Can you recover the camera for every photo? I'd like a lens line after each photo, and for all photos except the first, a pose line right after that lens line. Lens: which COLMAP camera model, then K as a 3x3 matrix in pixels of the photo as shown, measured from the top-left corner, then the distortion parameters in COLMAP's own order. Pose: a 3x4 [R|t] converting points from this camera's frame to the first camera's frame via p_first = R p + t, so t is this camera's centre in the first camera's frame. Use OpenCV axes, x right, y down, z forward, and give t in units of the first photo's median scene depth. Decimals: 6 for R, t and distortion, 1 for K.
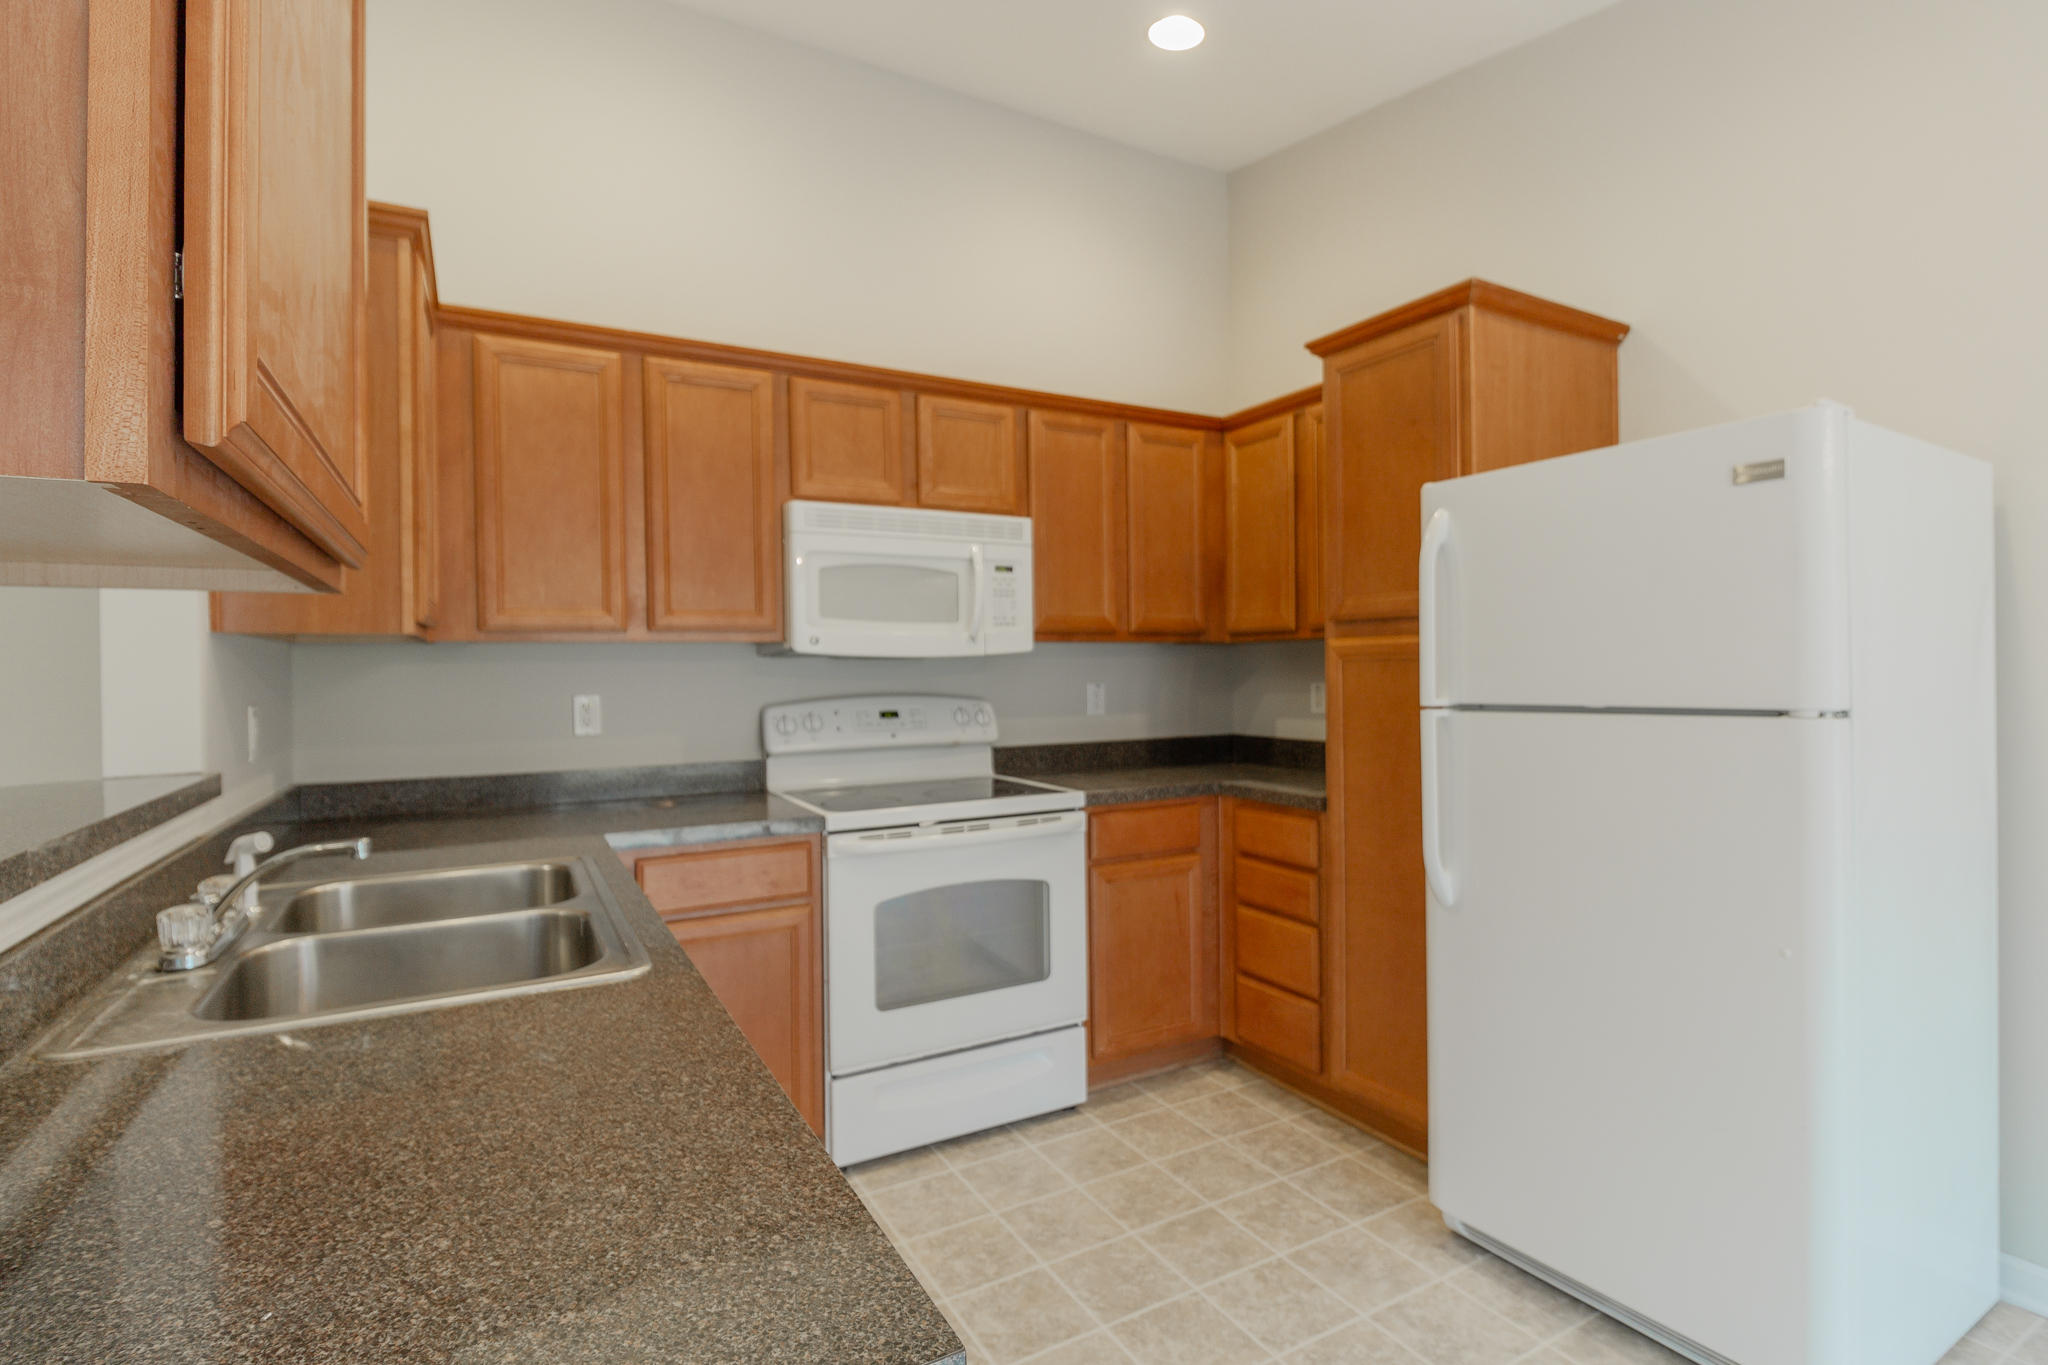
lens RADIAL K [[983.3, 0, 1038.1], [0, 983.3, 667.2], [0, 0, 1]] dist [-0.000071, -0.000166]
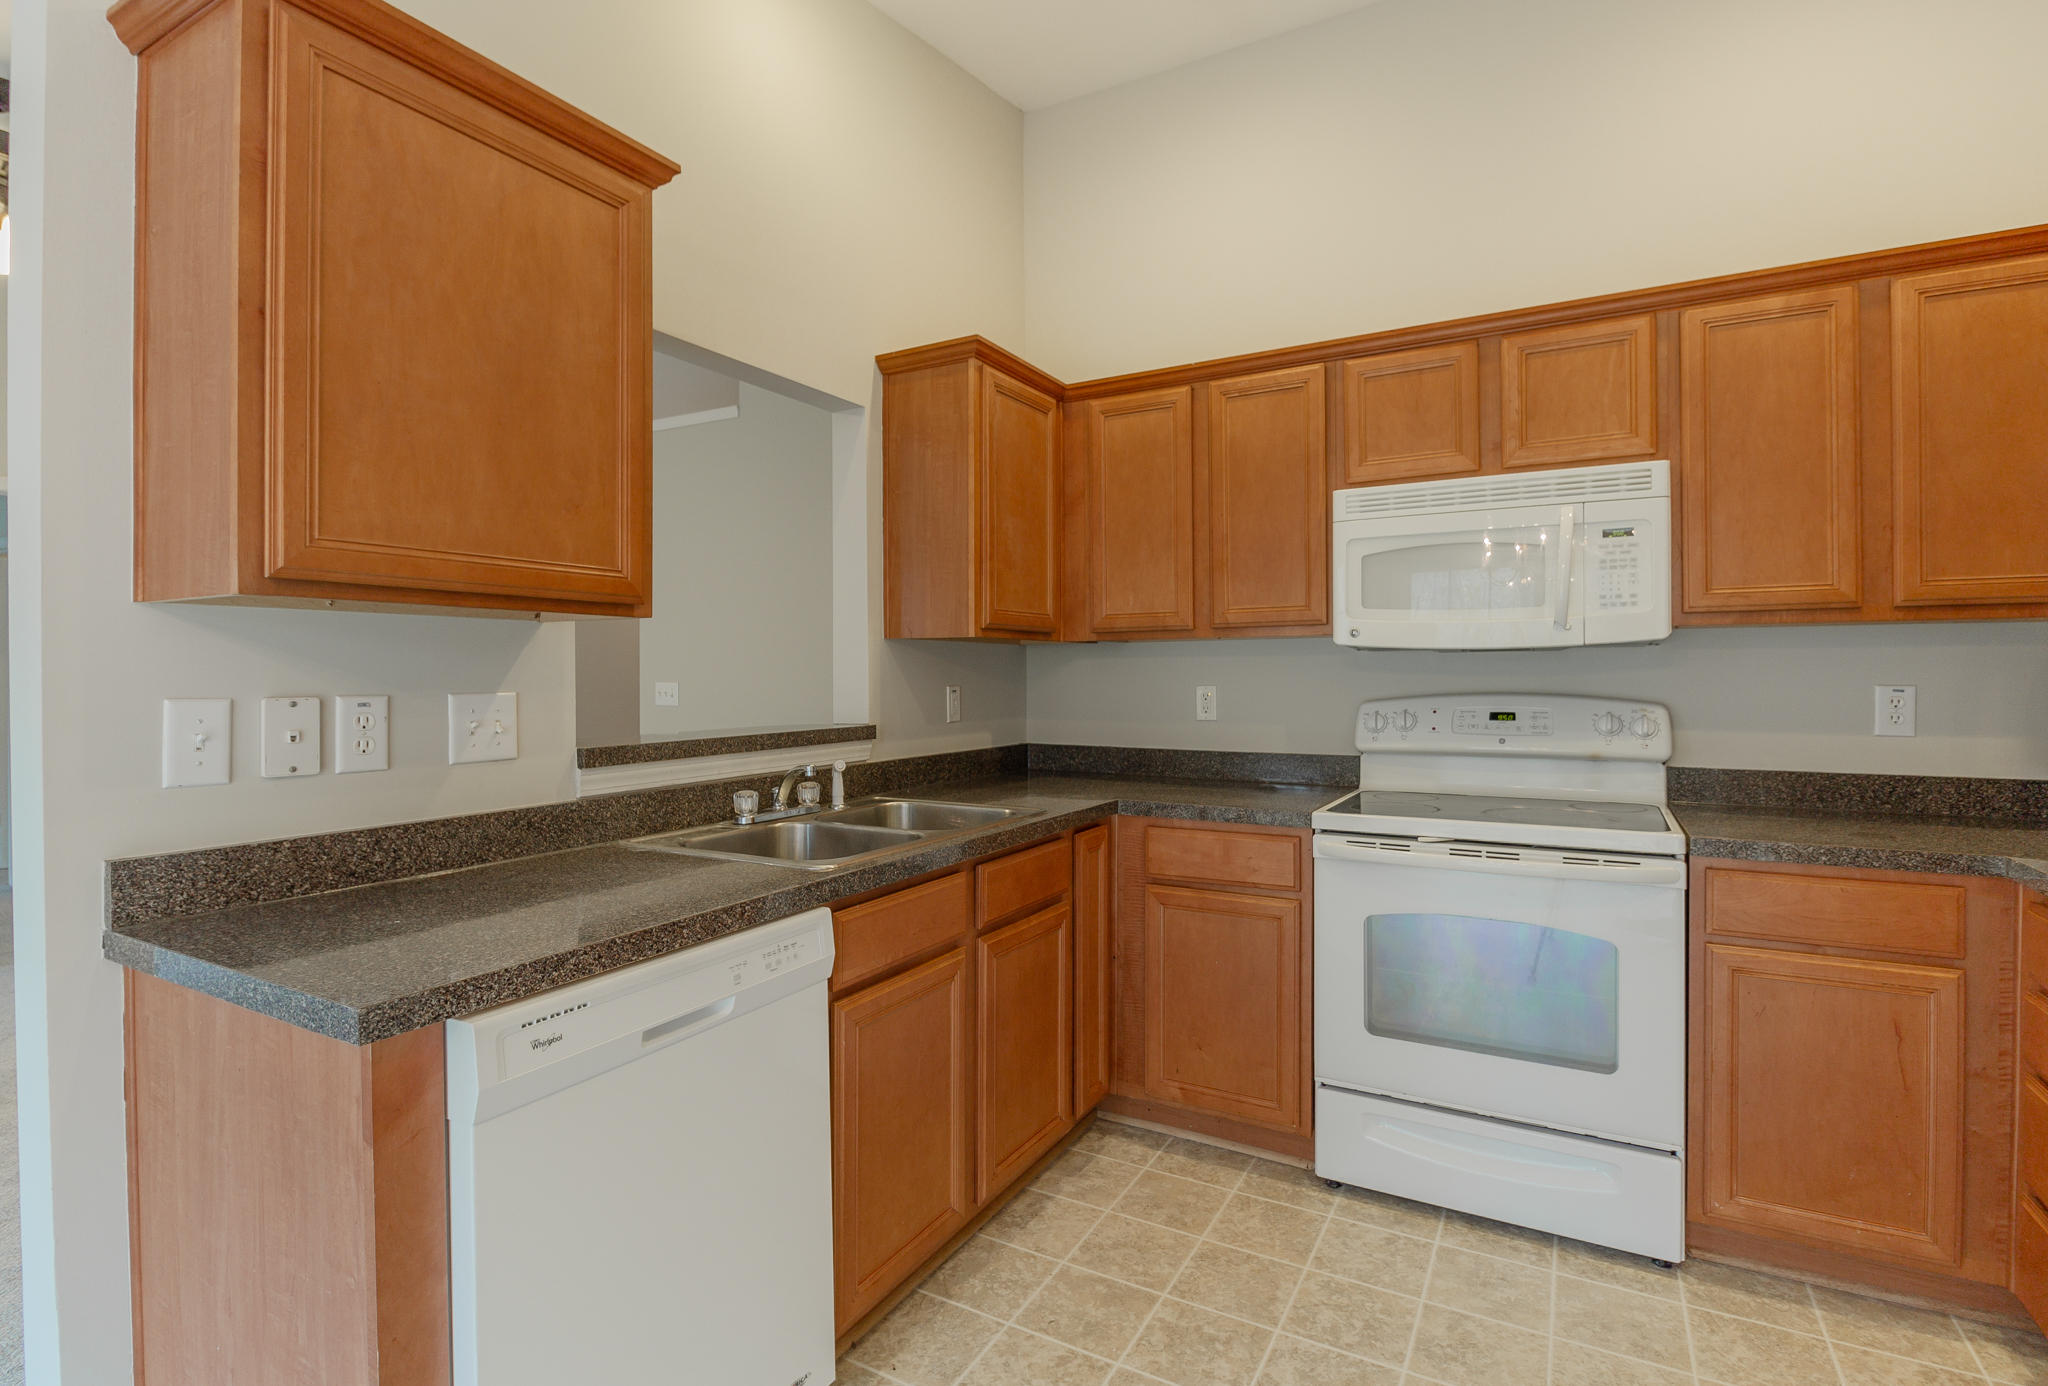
lens RADIAL K [[971.5, 0, 1033.0], [0, 971.5, 674.5], [0, 0, 1]] dist [-0.015409, 0.000036]
pose [[0.516371, 0.010192, -0.856304, 0.397673], [-0.001508, 0.999938, 0.010992, 0.003442], [0.856364, -0.004385, 0.516354, 0.232988]]
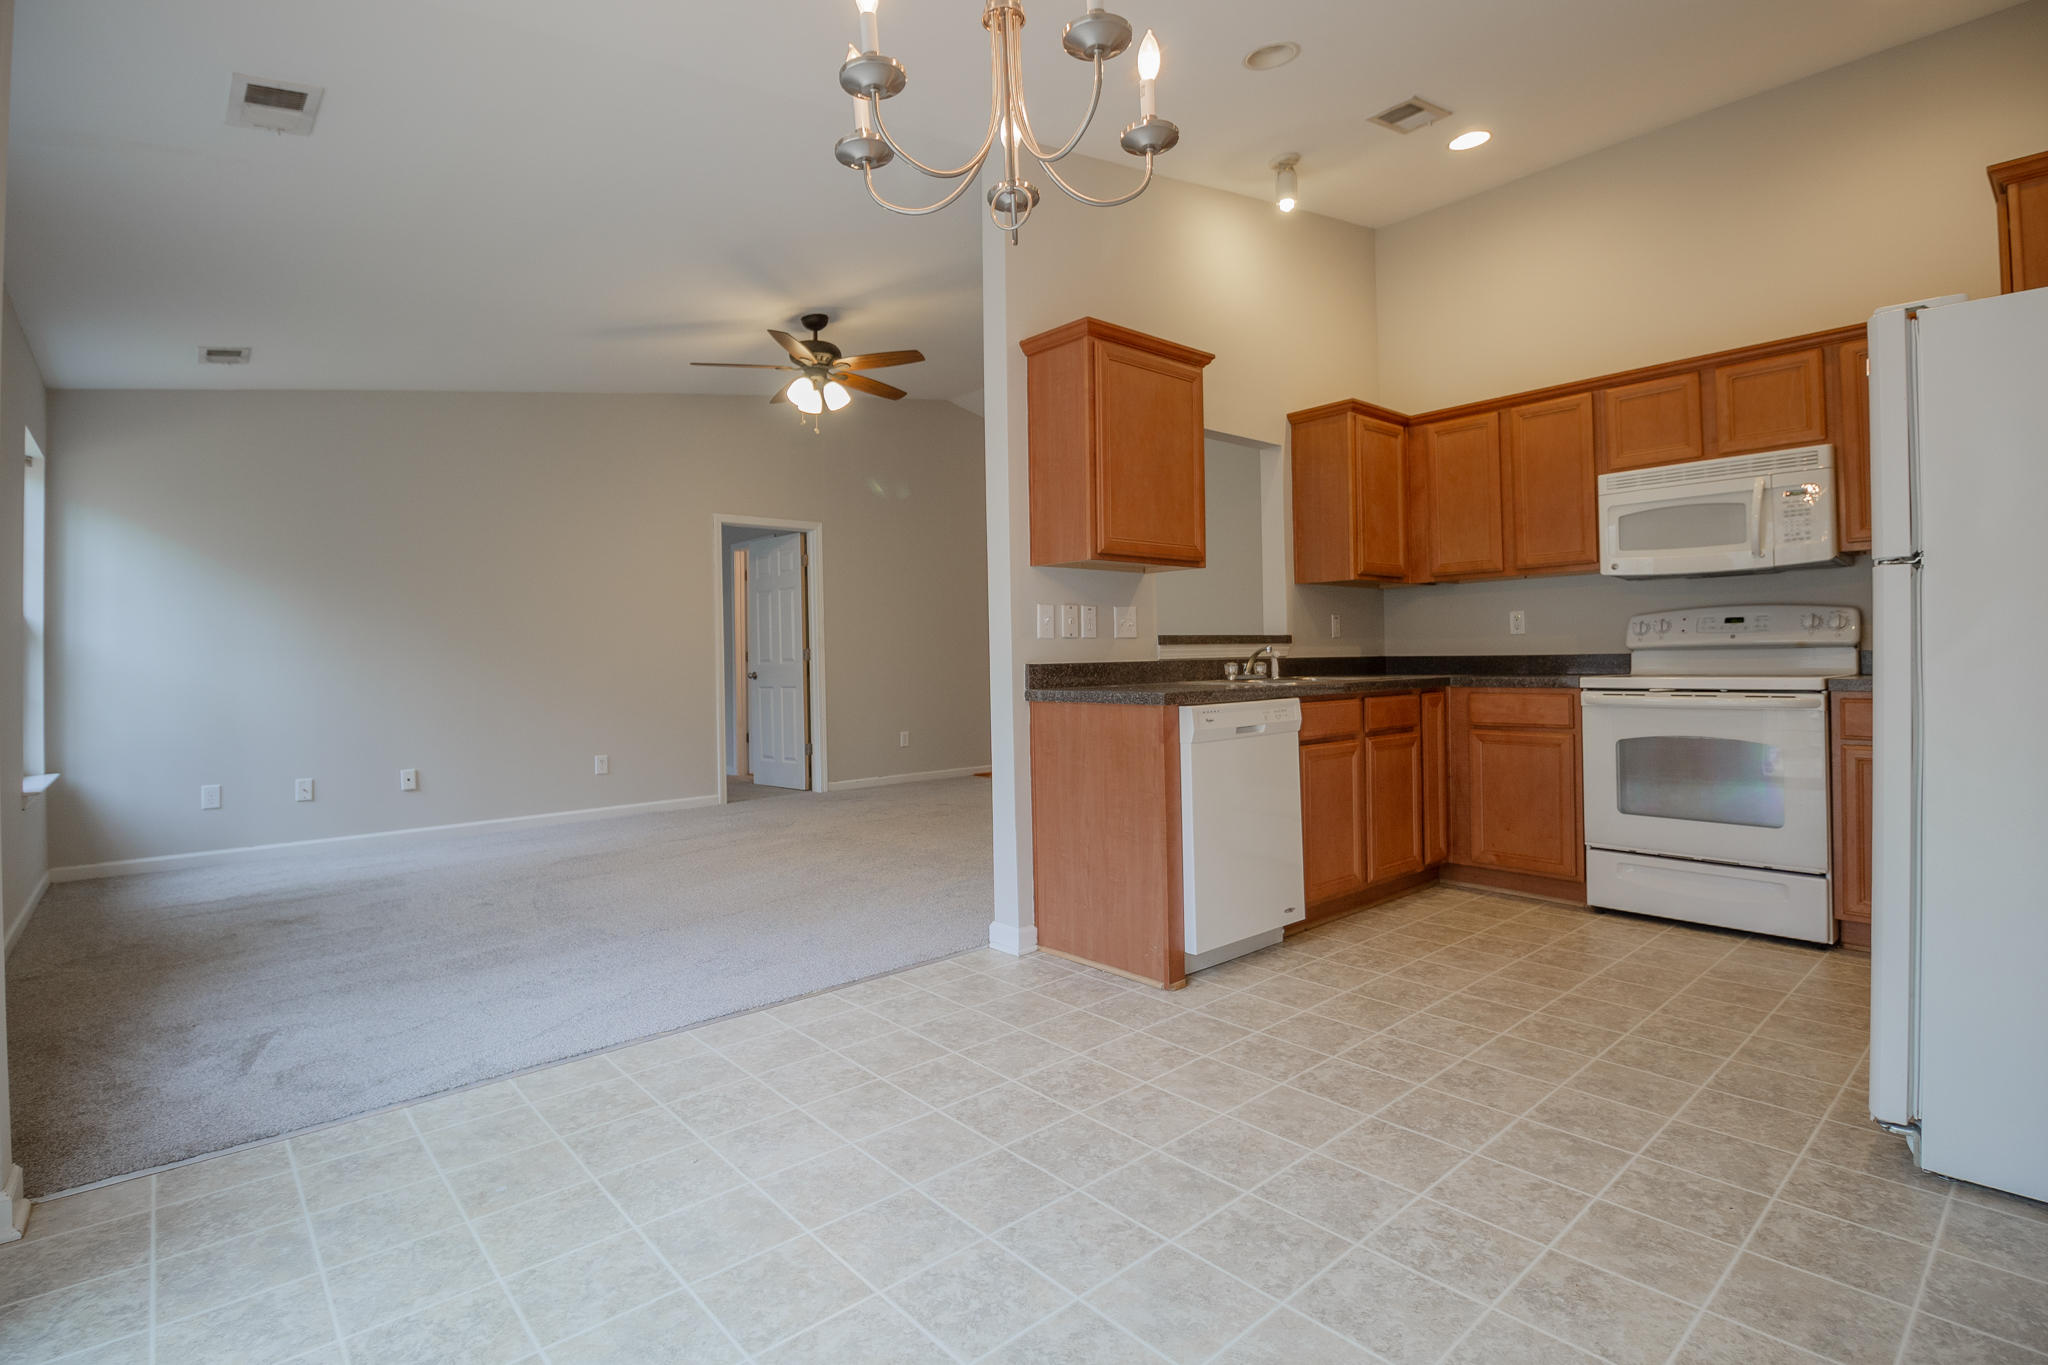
lens RADIAL K [[988.9, 0, 1023.2], [0, 988.9, 642.0], [0, 0, 1]] dist [0.000273, -0.008152]
pose [[0.202881, -0.007597, -0.979174, 0.990470], [0.014985, 0.999877, -0.004653, 0.075315], [0.979089, -0.013729, 0.202969, -0.161447]]
